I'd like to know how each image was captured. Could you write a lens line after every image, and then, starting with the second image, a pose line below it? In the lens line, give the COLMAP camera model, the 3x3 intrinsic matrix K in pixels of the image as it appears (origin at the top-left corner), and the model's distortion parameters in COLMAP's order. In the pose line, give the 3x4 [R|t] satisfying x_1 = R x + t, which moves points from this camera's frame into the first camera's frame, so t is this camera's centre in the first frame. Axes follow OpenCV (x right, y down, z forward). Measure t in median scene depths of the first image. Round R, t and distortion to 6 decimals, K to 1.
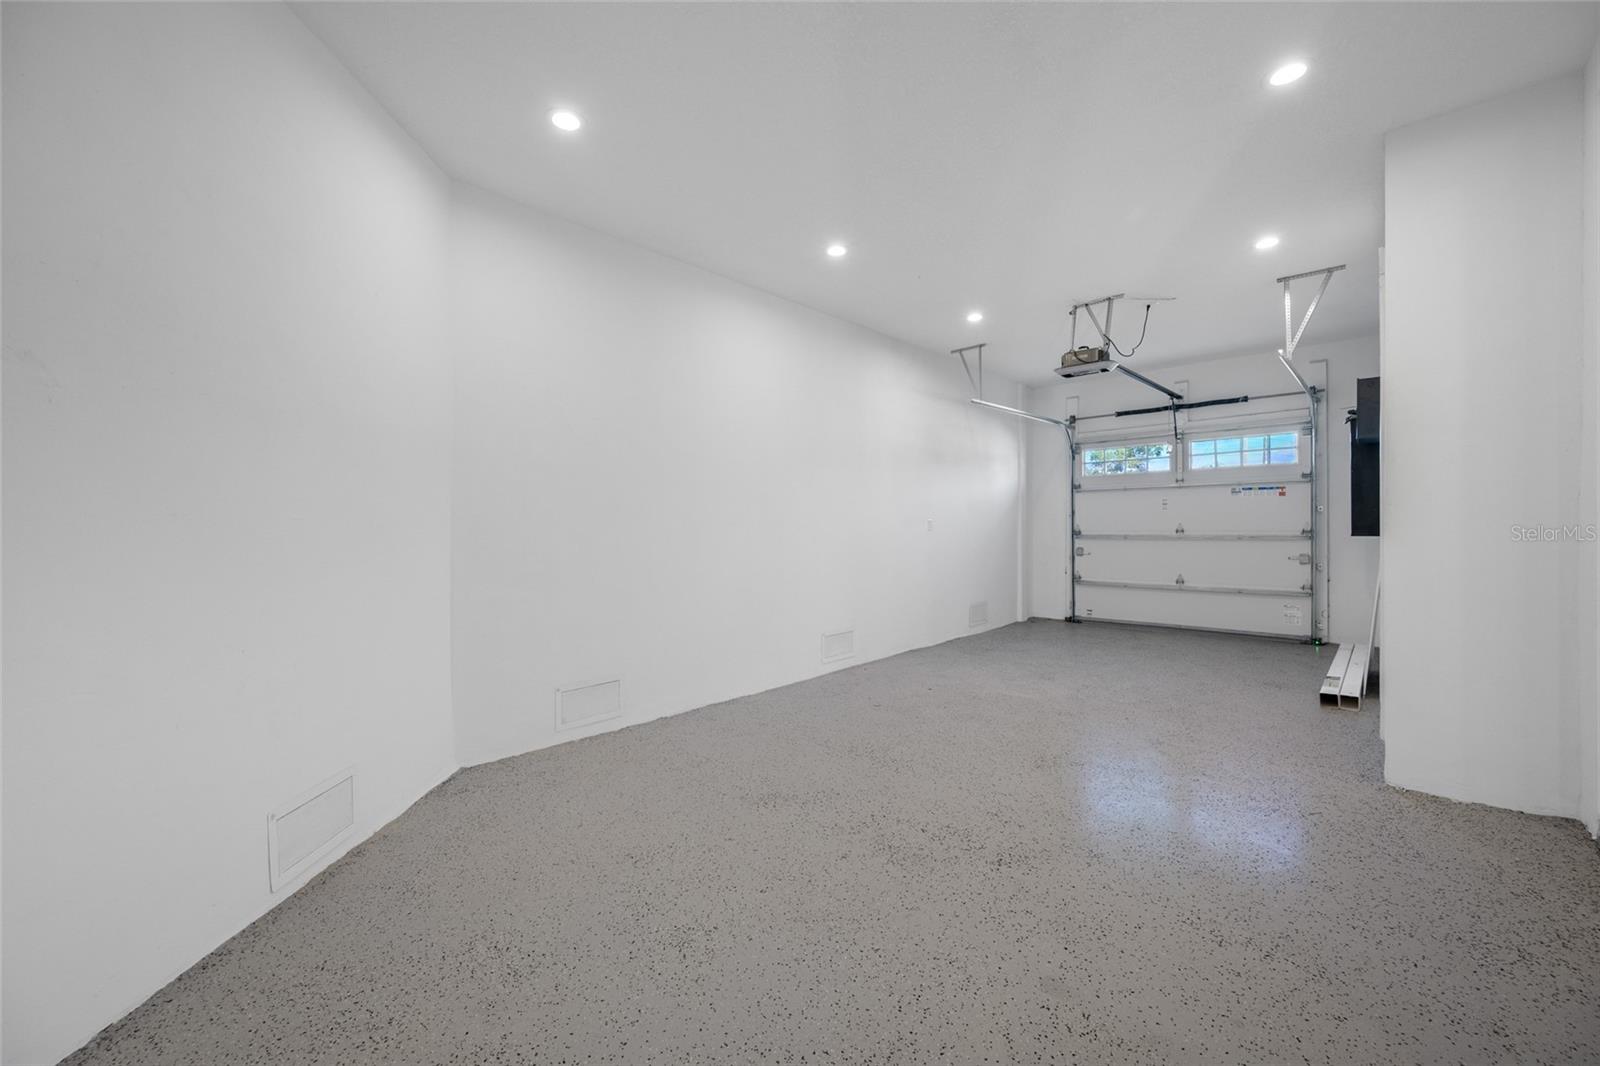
lens RADIAL K [[635.5, 0, 797.9], [0, 635.5, 522.2], [0, 0, 1]] dist [-0.001683, -0.000256]
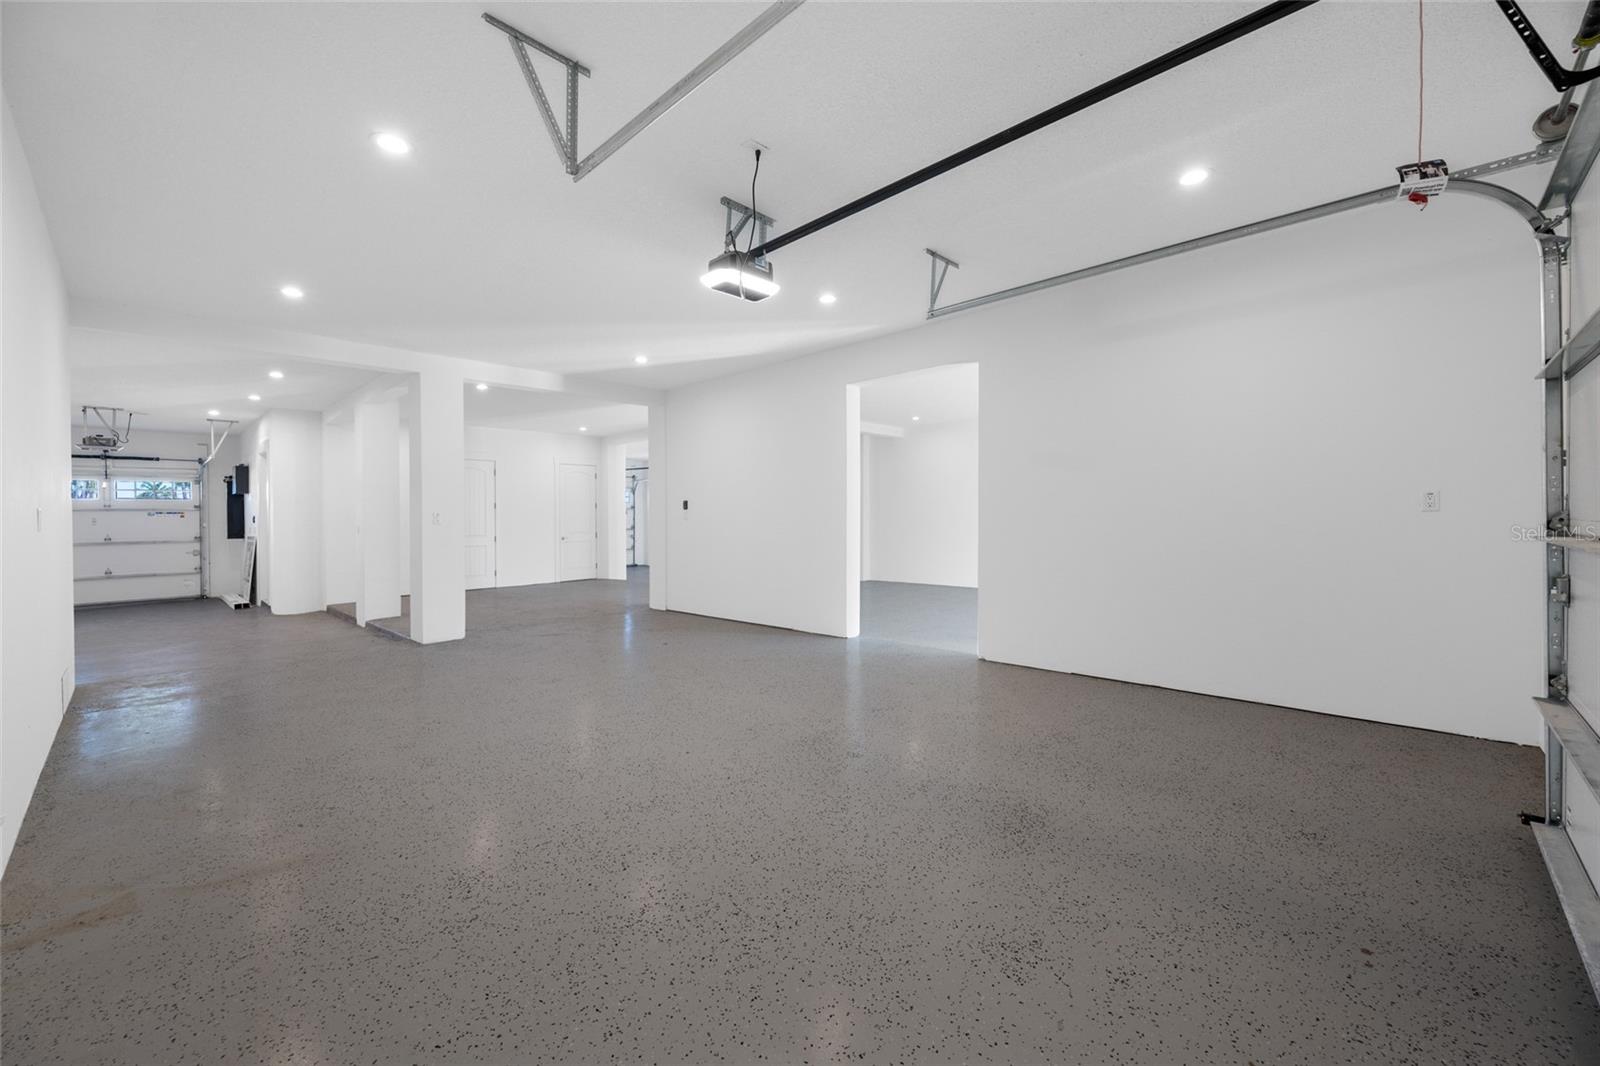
lens RADIAL K [[635.5, 0, 797.9], [0, 635.5, 522.2], [0, 0, 1]] dist [-0.001683, -0.000256]
pose [[0.008743, 0.005798, 0.999945, -0.998572], [0.014739, 0.999874, -0.005926, 0.006734], [-0.999853, 0.014790, 0.008657, -0.733350]]
